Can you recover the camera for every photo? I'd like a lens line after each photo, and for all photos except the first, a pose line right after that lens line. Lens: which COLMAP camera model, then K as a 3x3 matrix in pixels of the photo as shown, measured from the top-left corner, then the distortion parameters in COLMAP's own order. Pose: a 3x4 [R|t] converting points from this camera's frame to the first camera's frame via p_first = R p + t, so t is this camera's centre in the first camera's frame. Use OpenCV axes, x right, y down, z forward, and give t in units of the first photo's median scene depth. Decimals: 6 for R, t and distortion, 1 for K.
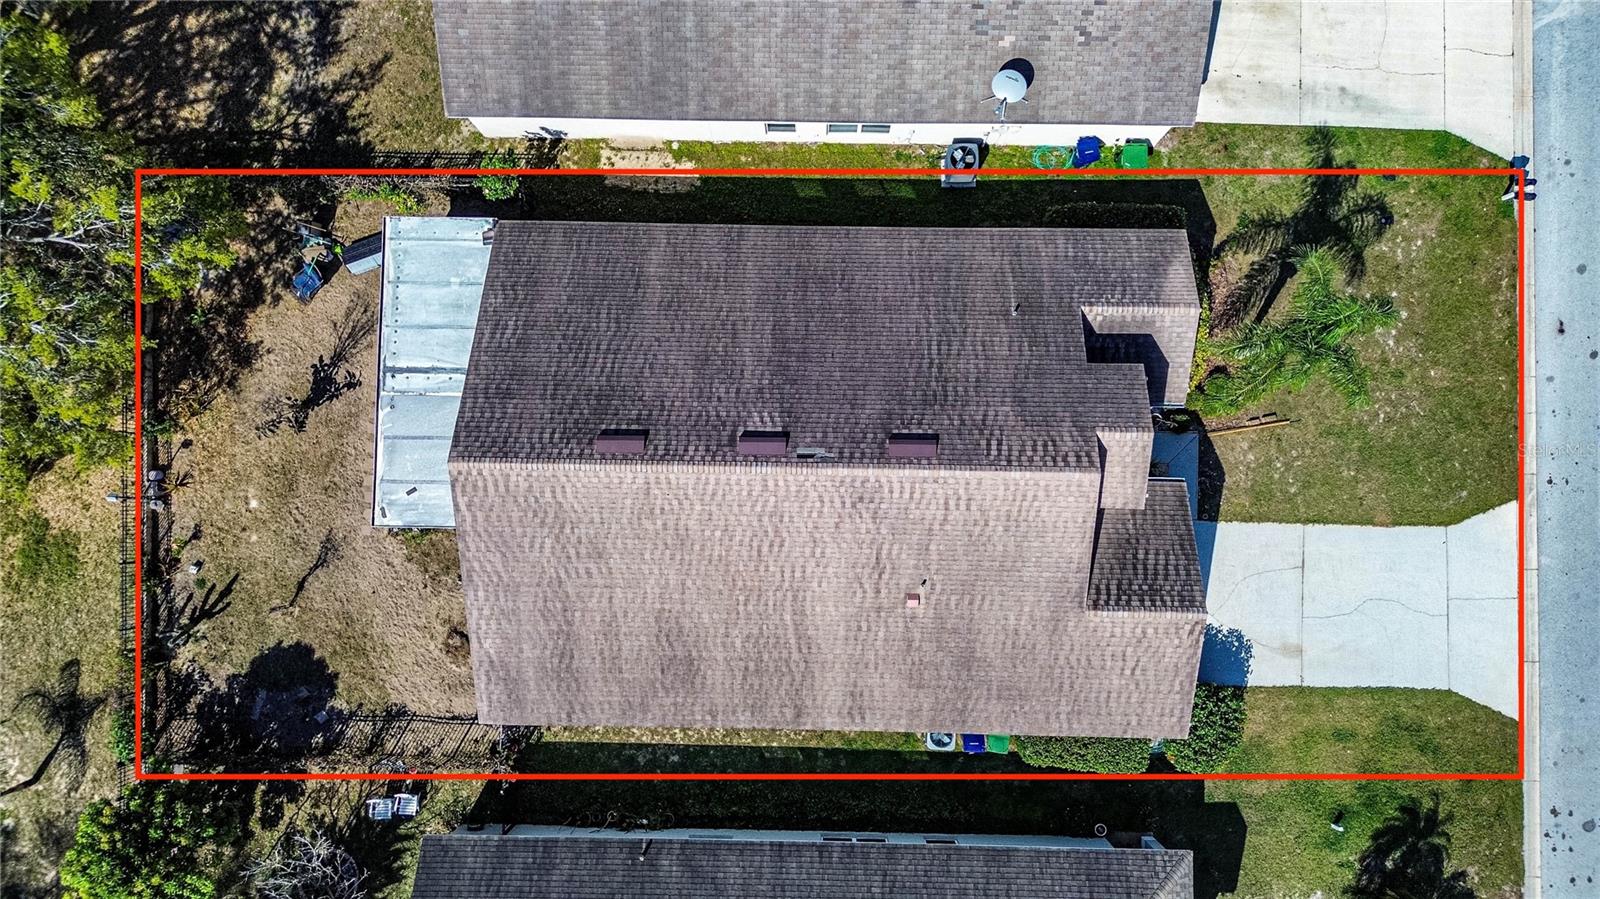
lens RADIAL K [[1126.4, 0, 796.8], [0, 1126.4, 448.5], [0, 0, 1]] dist [0.038797, -0.023238]
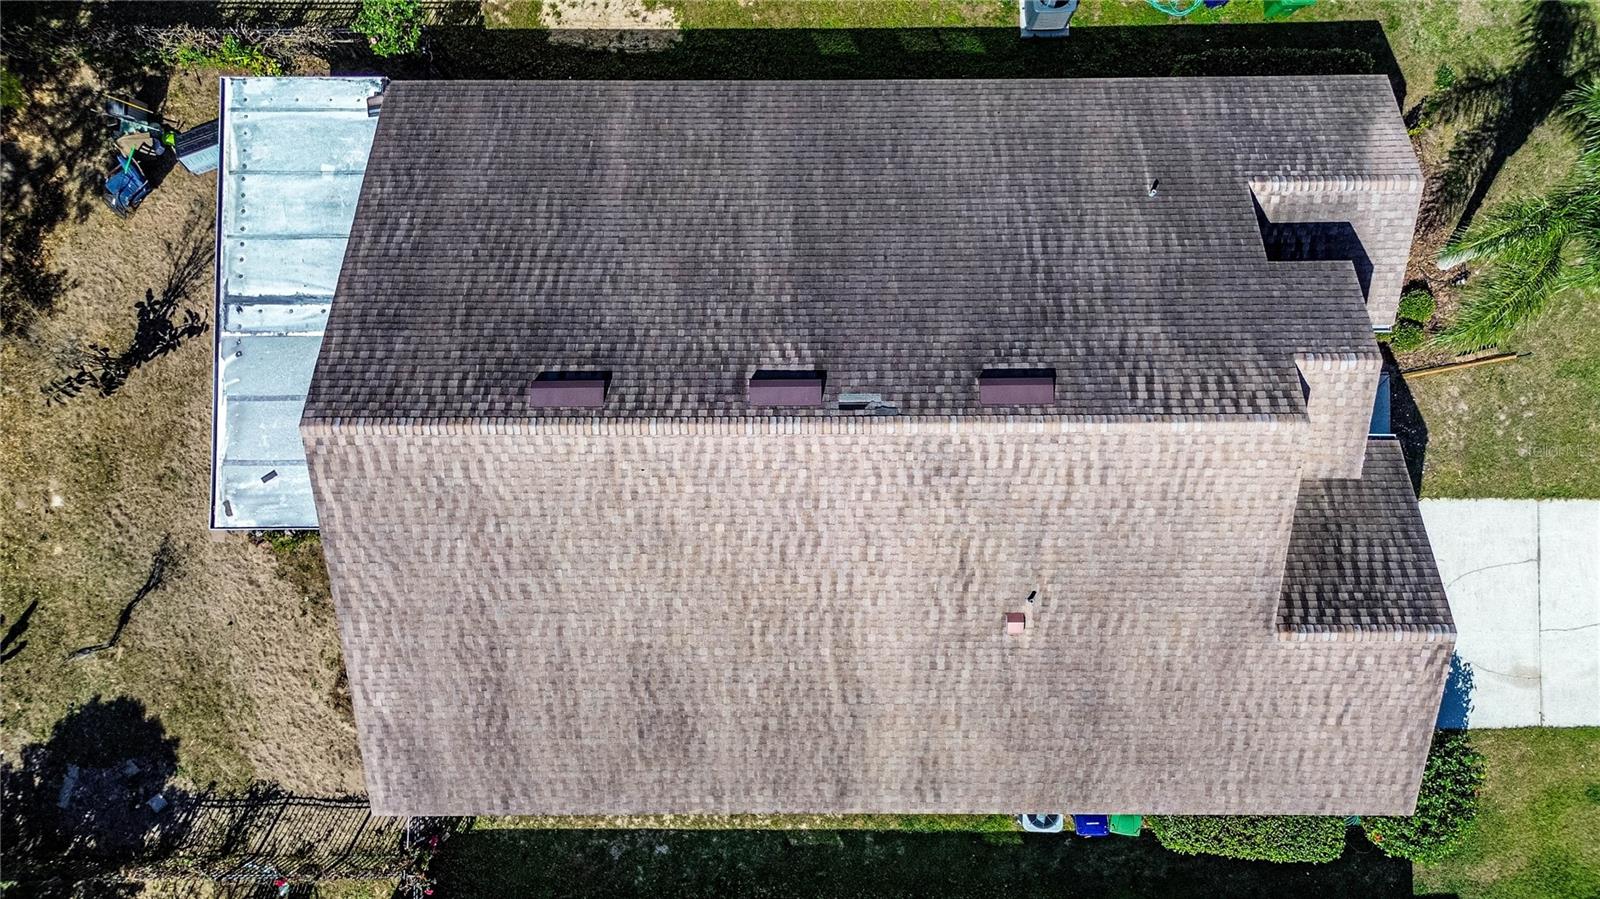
lens RADIAL K [[1126.4, 0, 800.2], [0, 1126.4, 447.7], [0, 0, 1]] dist [0.038797, -0.023238]
pose [[0.999712, -0.020098, 0.013146, -0.028895], [0.020100, 0.999798, 0.000025, 0.027649], [-0.013144, 0.000239, 0.999914, 0.319508]]
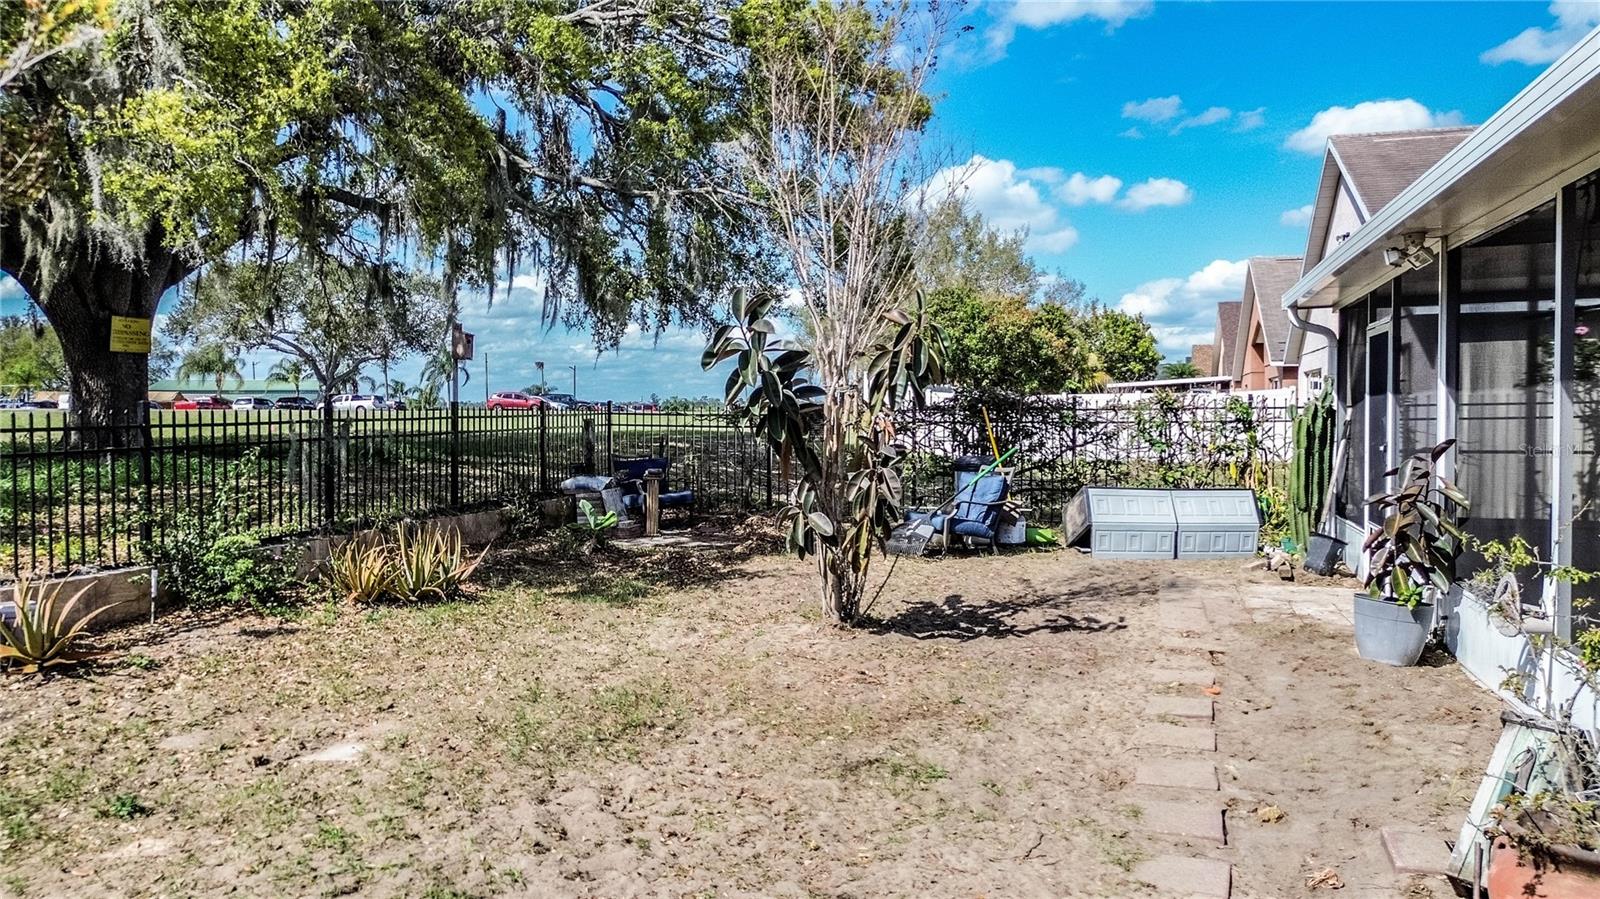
lens RADIAL K [[1126.4, 0, 806.0], [0, 1126.4, 442.1], [0, 0, 1]] dist [0.038797, -0.023238]
pose [[0.961797, 0.008463, -0.273632, -0.428480], [-0.273363, 0.083686, -0.958264, 0.184602], [0.014790, 0.996456, 0.082803, 1.059722]]
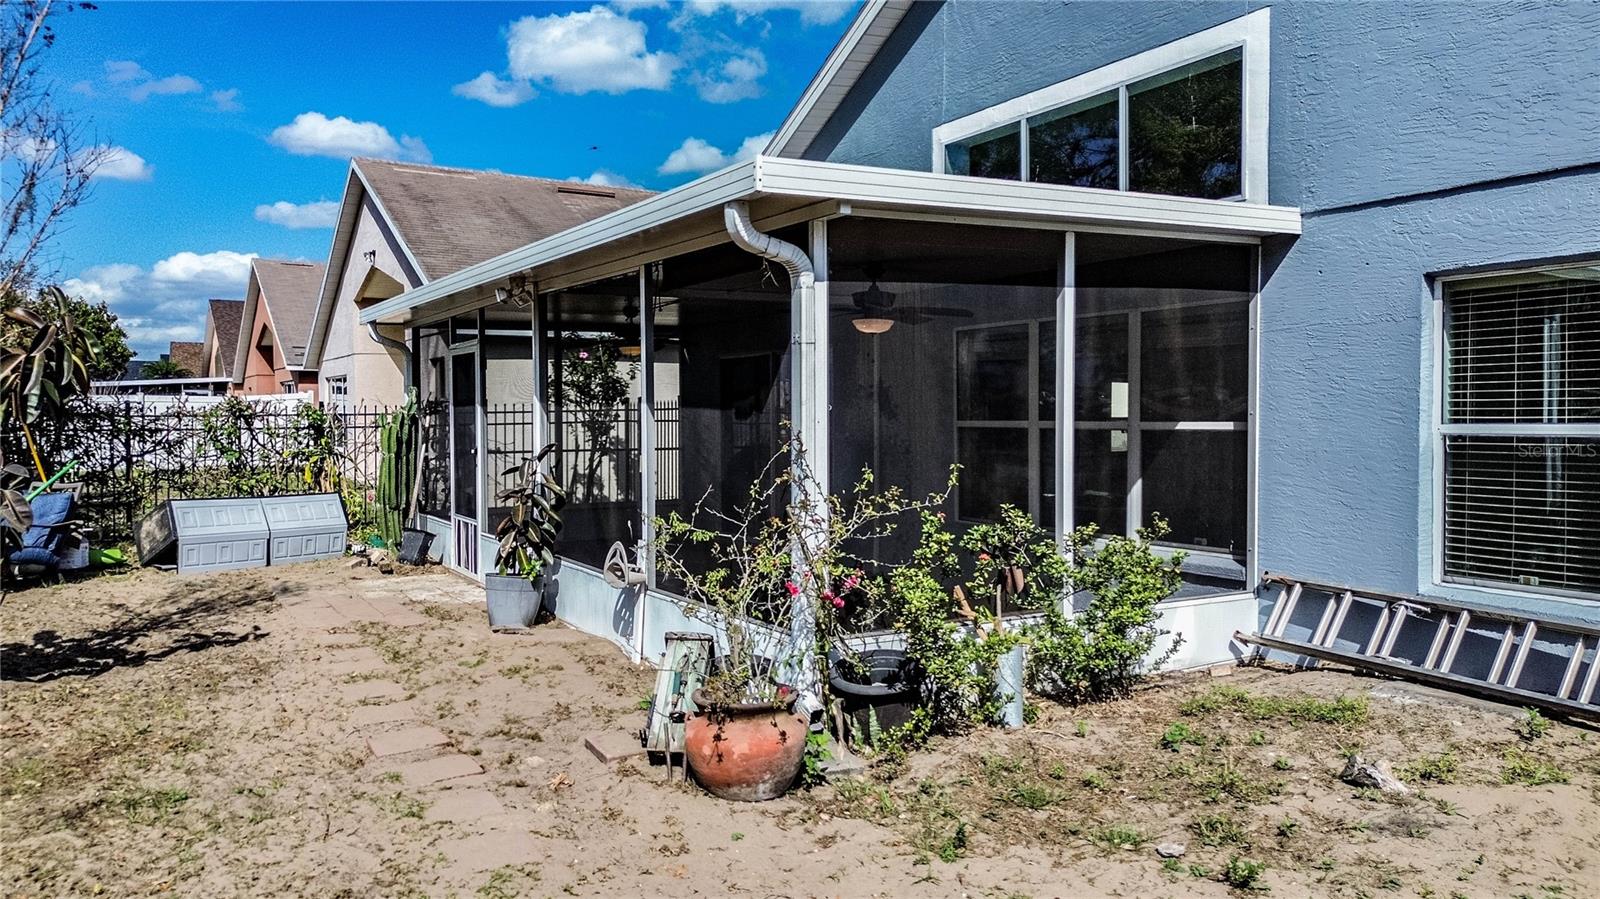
lens RADIAL K [[1126.4, 0, 805.7], [0, 1126.4, 440.2], [0, 0, 1]] dist [0.038797, -0.023238]
pose [[0.844742, -0.012612, 0.535025, -0.462776], [0.534274, 0.077809, -0.841722, 0.205293], [-0.031014, 0.996889, 0.072467, 1.056507]]
